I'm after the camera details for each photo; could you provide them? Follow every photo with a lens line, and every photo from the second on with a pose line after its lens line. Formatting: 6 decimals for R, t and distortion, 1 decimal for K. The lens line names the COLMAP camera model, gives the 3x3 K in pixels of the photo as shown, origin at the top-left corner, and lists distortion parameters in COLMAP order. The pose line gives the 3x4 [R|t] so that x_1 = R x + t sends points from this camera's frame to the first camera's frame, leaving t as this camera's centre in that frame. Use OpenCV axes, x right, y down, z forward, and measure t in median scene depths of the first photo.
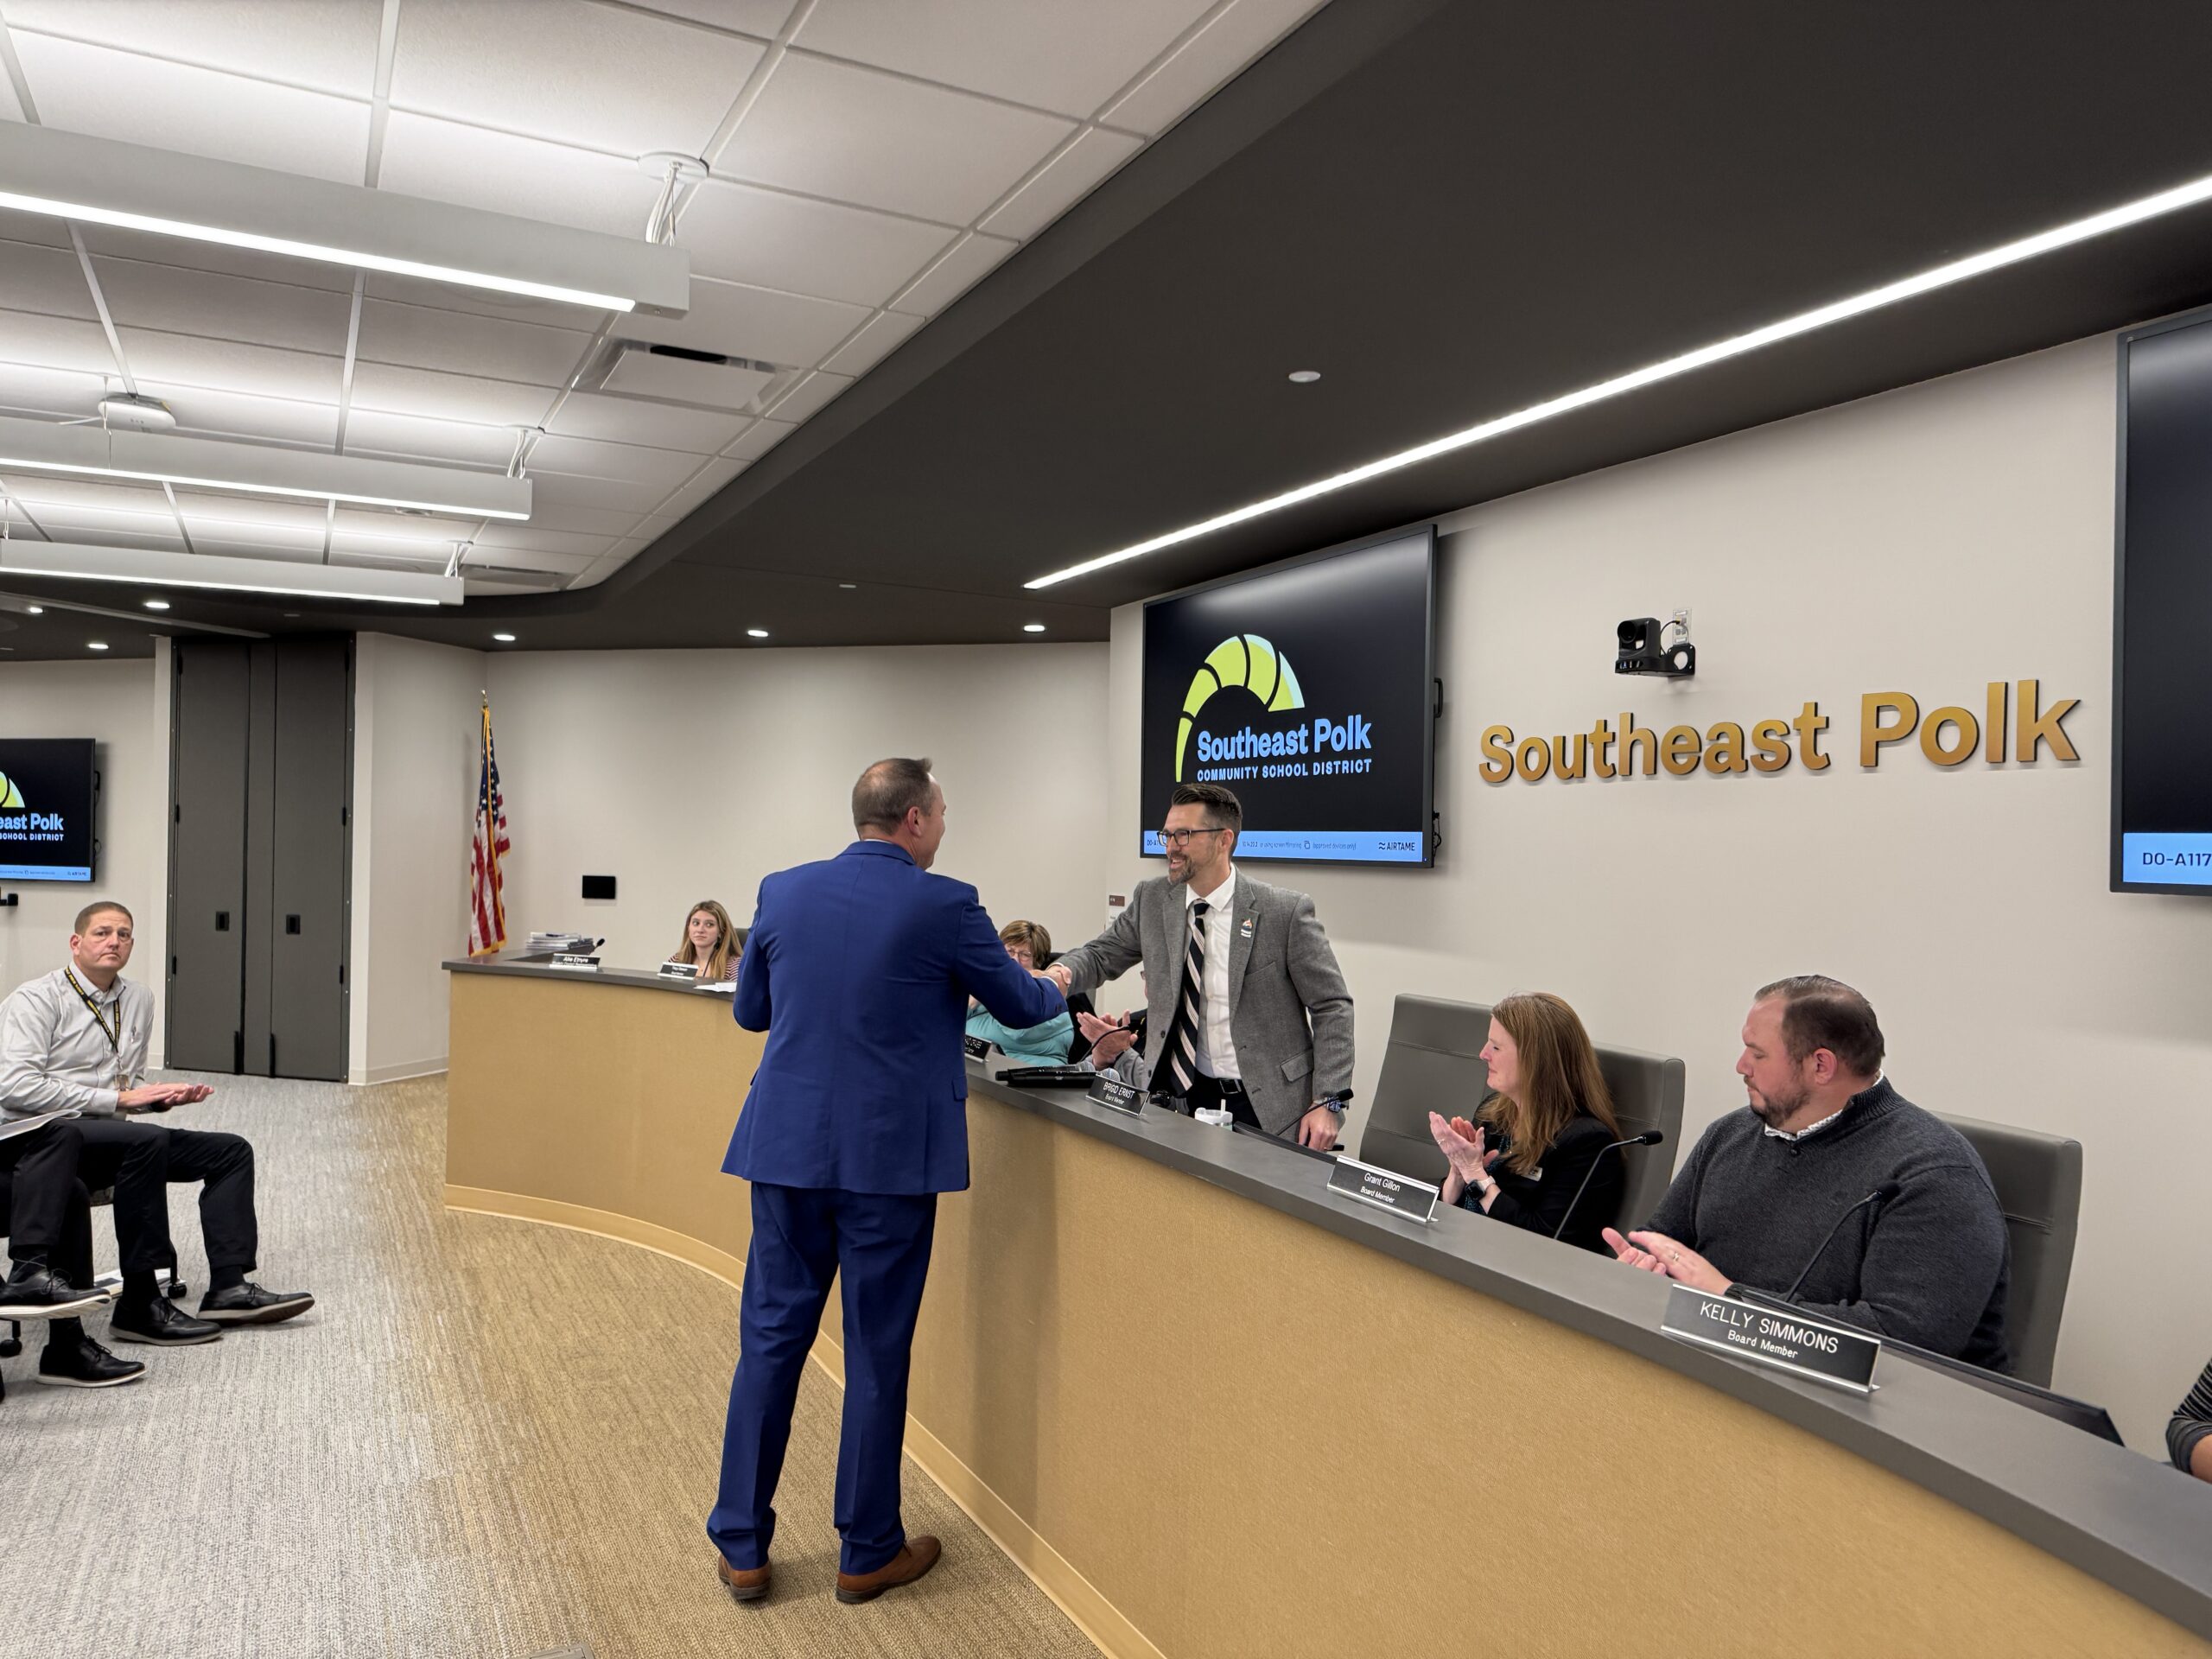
lens RADIAL K [[1528.2, 0, 1100.3], [0, 1528.2, 845.4], [0, 0, 1]] dist [0.055237, -0.066344]
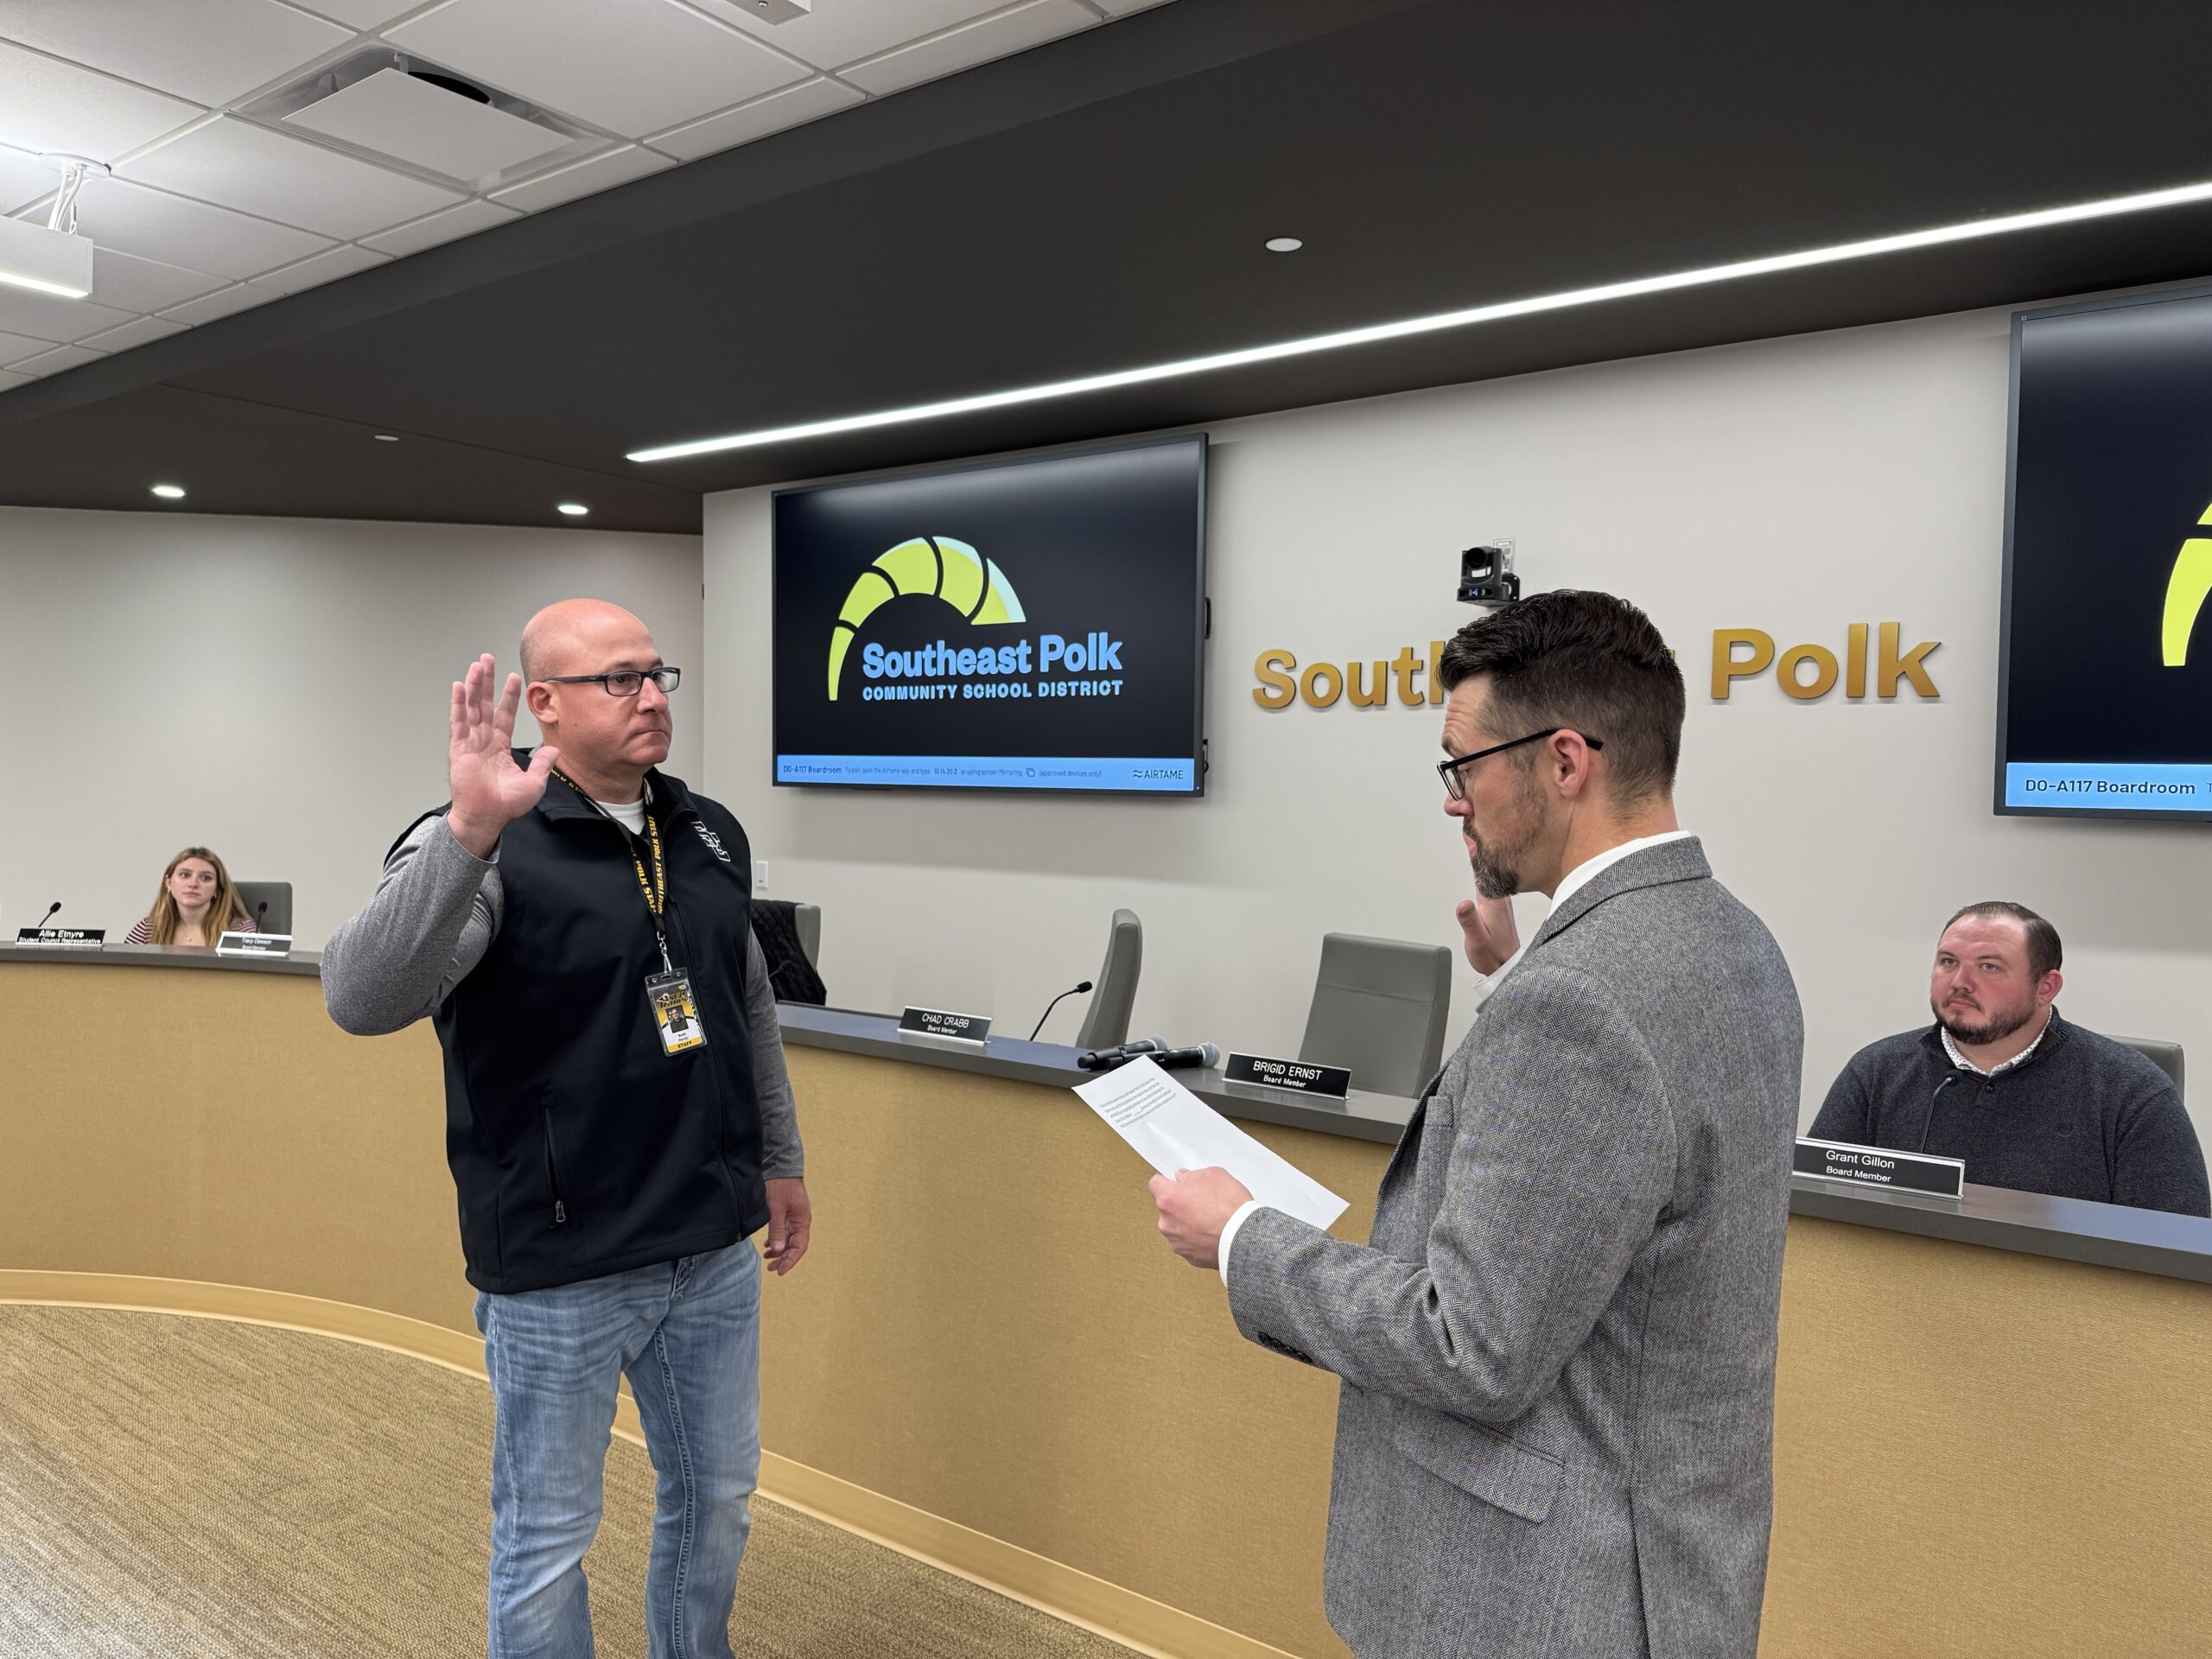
lens RADIAL K [[1528.2, 0, 1109.2], [0, 1528.2, 852.4], [0, 0, 1]] dist [0.055237, -0.066344]
pose [[0.892894, -0.018253, 0.449897, -0.224038], [-0.003761, 0.998841, 0.047990, 0.003024], [-0.450251, -0.044542, 0.891790, 0.152090]]
